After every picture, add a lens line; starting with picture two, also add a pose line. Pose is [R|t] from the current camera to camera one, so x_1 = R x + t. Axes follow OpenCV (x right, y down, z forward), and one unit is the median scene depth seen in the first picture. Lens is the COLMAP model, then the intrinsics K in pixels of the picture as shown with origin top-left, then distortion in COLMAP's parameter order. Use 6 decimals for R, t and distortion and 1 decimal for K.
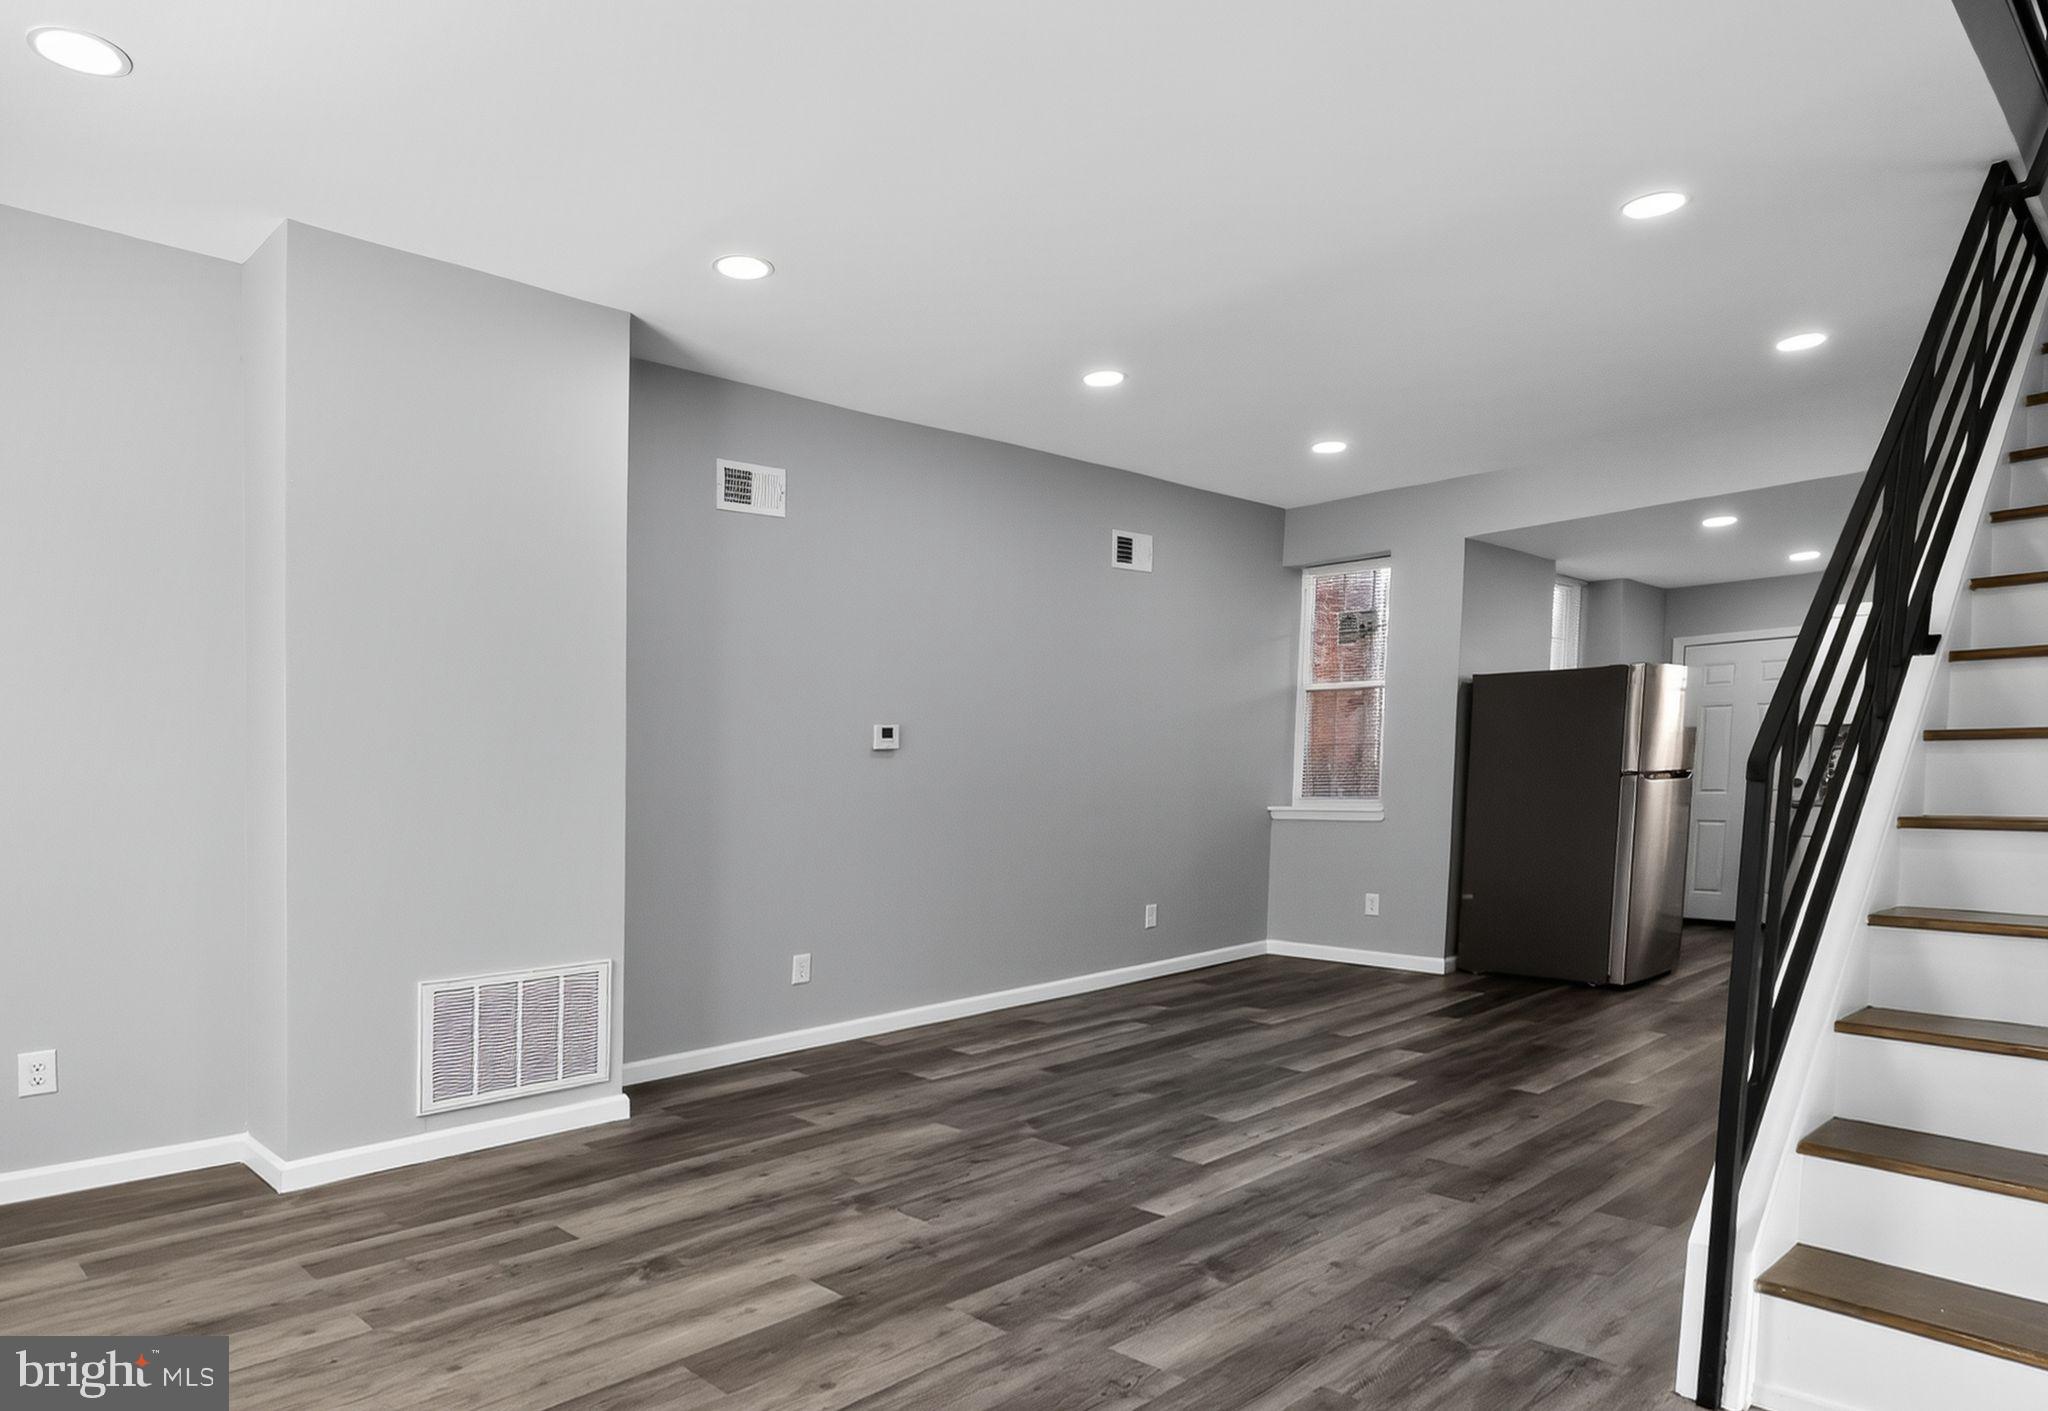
lens RADIAL K [[1254.8, 0, 995.9], [0, 1254.8, 638.5], [0, 0, 1]] dist [-0.005210, -0.002143]
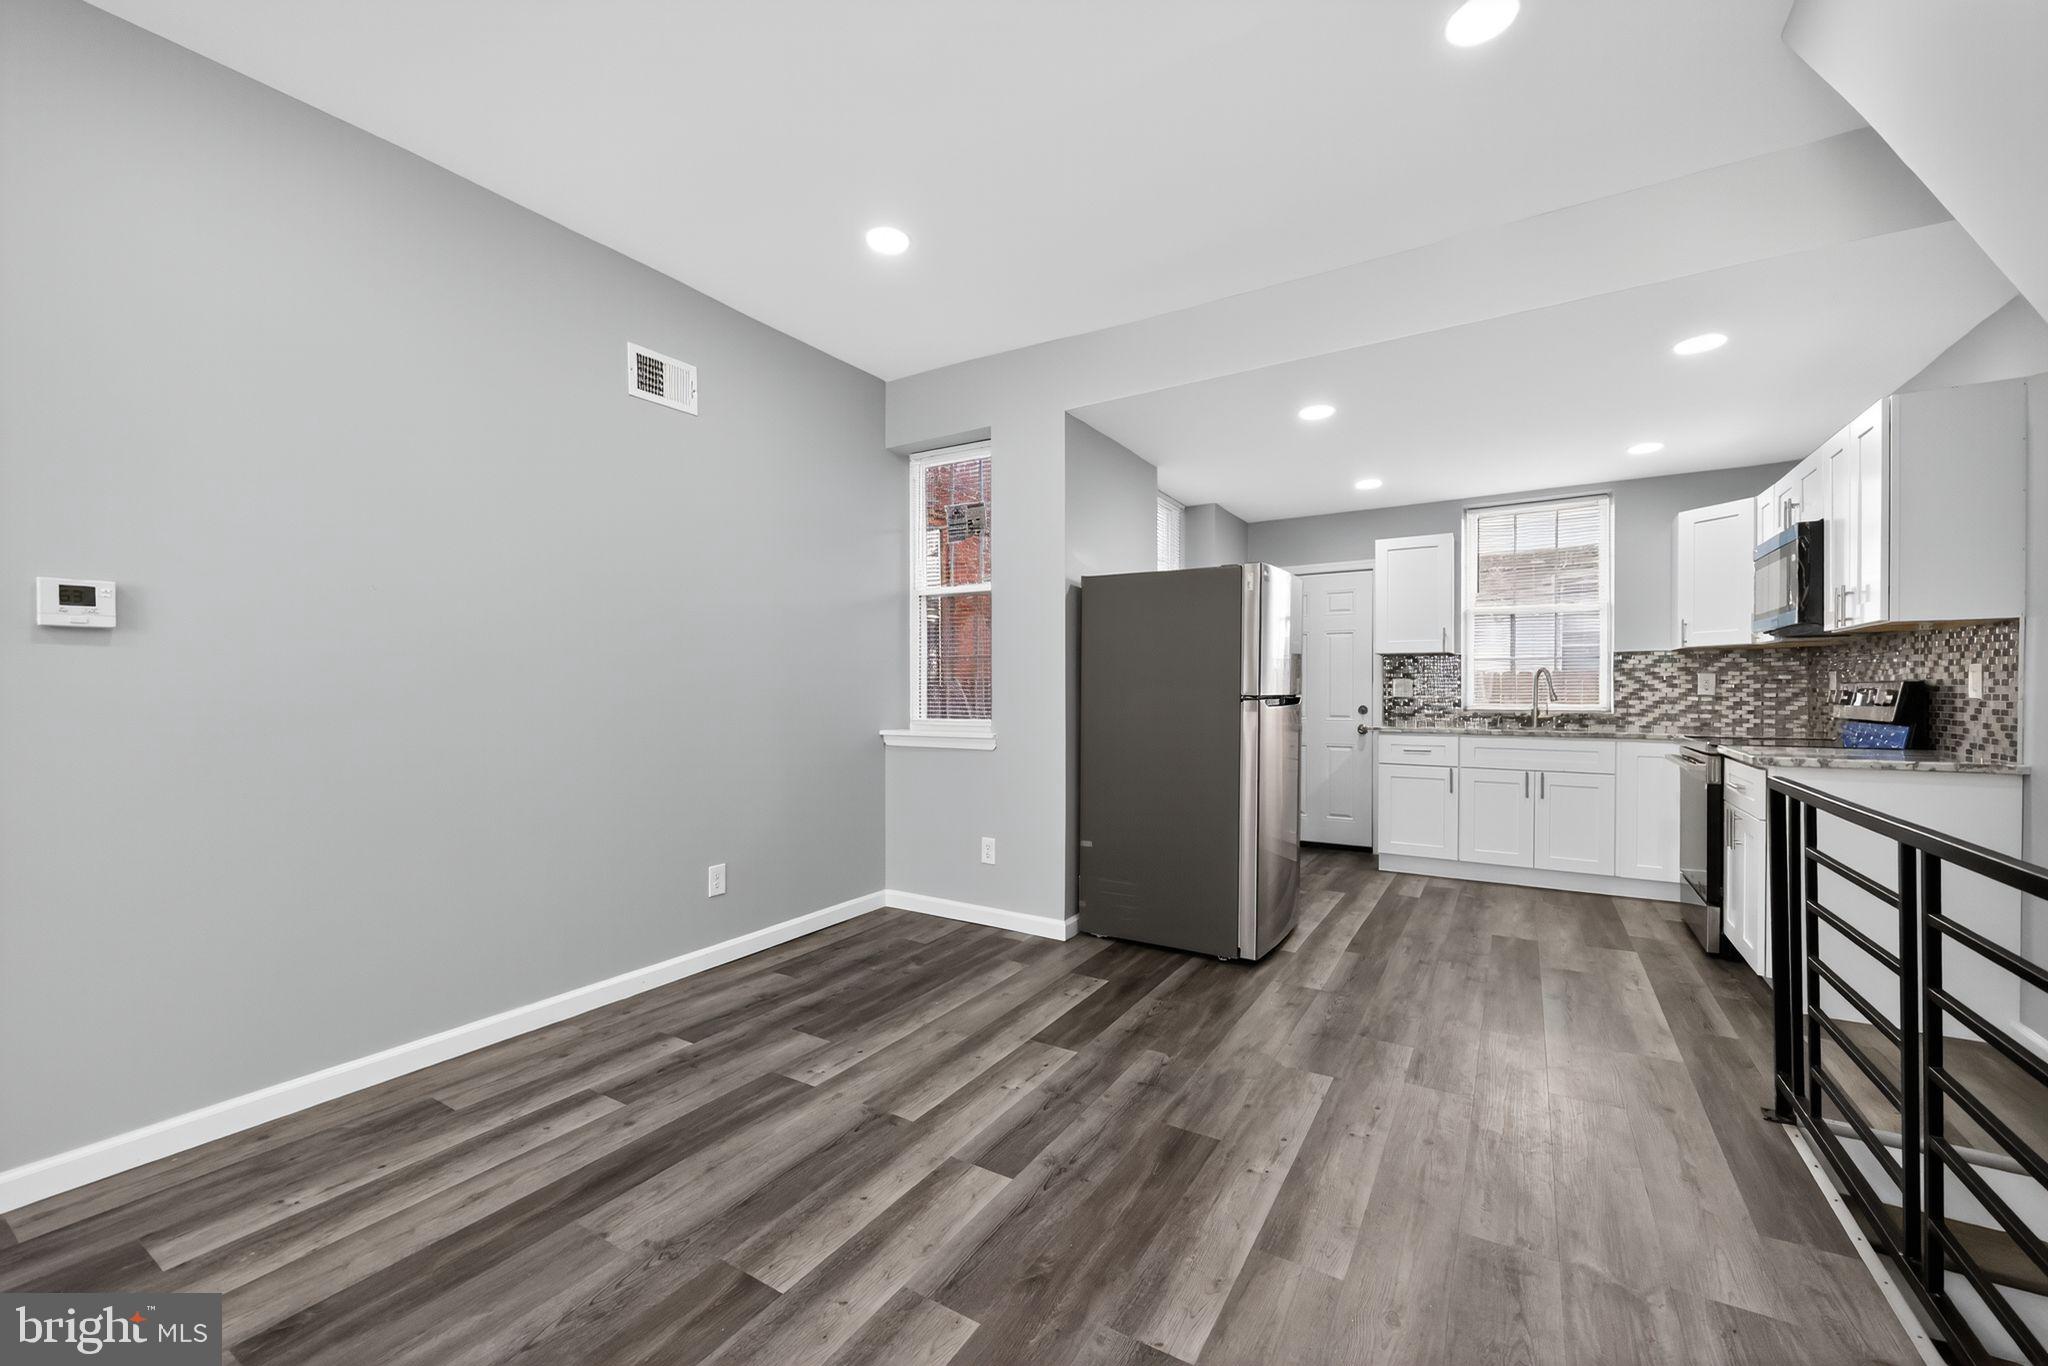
lens RADIAL K [[821.8, 0, 1013.8], [0, 821.8, 699.4], [0, 0, 1]] dist [-0.004840, -0.000268]
pose [[0.968916, 0.011598, 0.247117, 0.318628], [-0.040135, 0.993037, 0.110758, 0.061217], [-0.244111, -0.117233, 0.962635, 0.842655]]
